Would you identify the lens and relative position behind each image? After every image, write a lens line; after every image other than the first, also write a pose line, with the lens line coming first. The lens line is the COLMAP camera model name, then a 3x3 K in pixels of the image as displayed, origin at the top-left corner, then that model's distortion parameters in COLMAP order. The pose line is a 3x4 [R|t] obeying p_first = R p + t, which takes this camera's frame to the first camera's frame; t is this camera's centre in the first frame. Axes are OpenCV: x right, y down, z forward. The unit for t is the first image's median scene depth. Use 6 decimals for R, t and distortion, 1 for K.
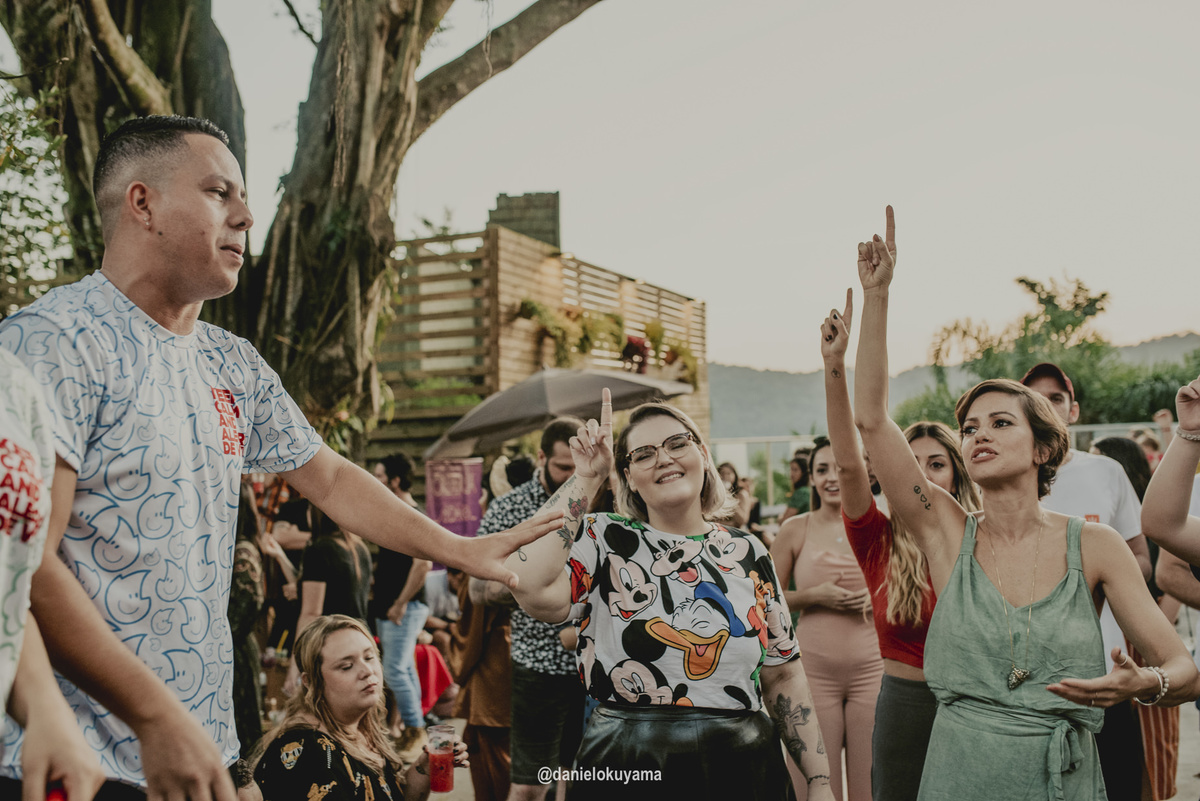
lens RADIAL K [[1136.4, 0, 600.0], [0, 1136.4, 400.5], [0, 0, 1]] dist [-0.056677, 0.070386]
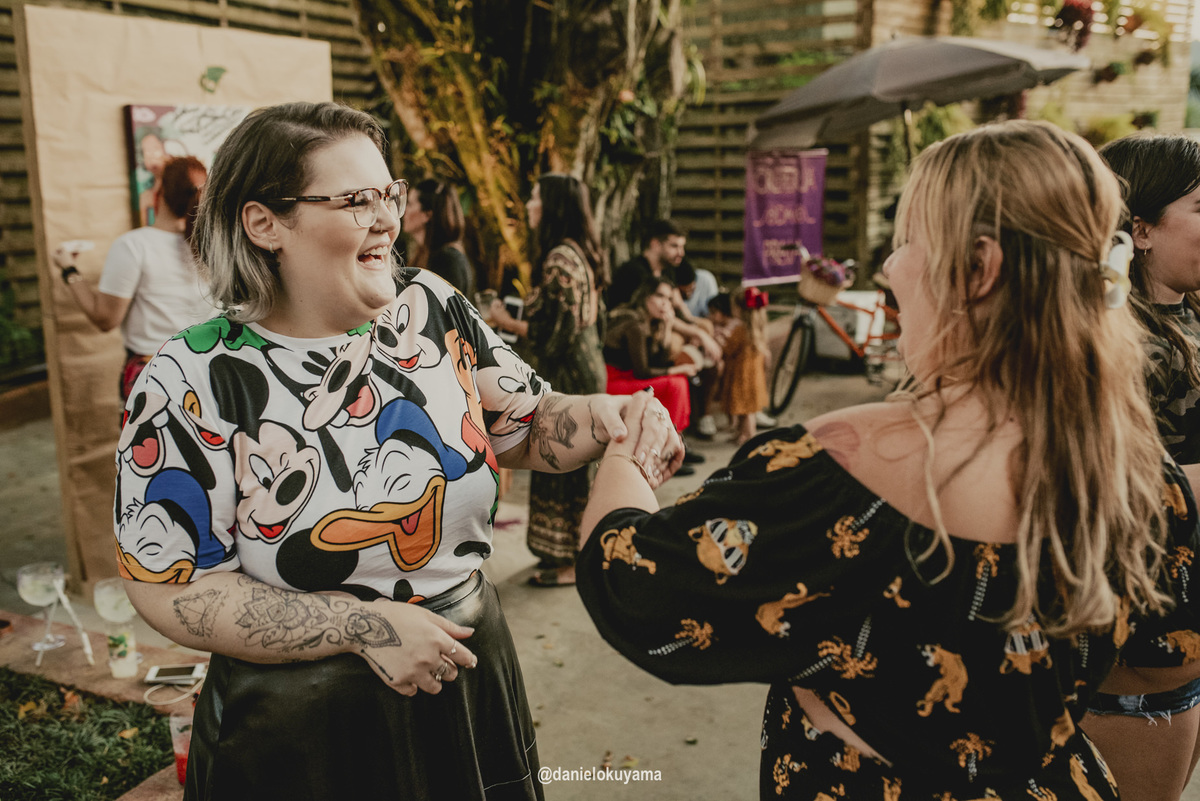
lens RADIAL K [[1136.4, 0, 600.0], [0, 1136.4, 400.5], [0, 0, 1]] dist [-0.056677, 0.070386]
pose [[0.912430, 0.108021, -0.394718, 0.597580], [0.003308, 0.962555, 0.271065, 0.011719], [0.409218, -0.248634, 0.877908, 0.927372]]
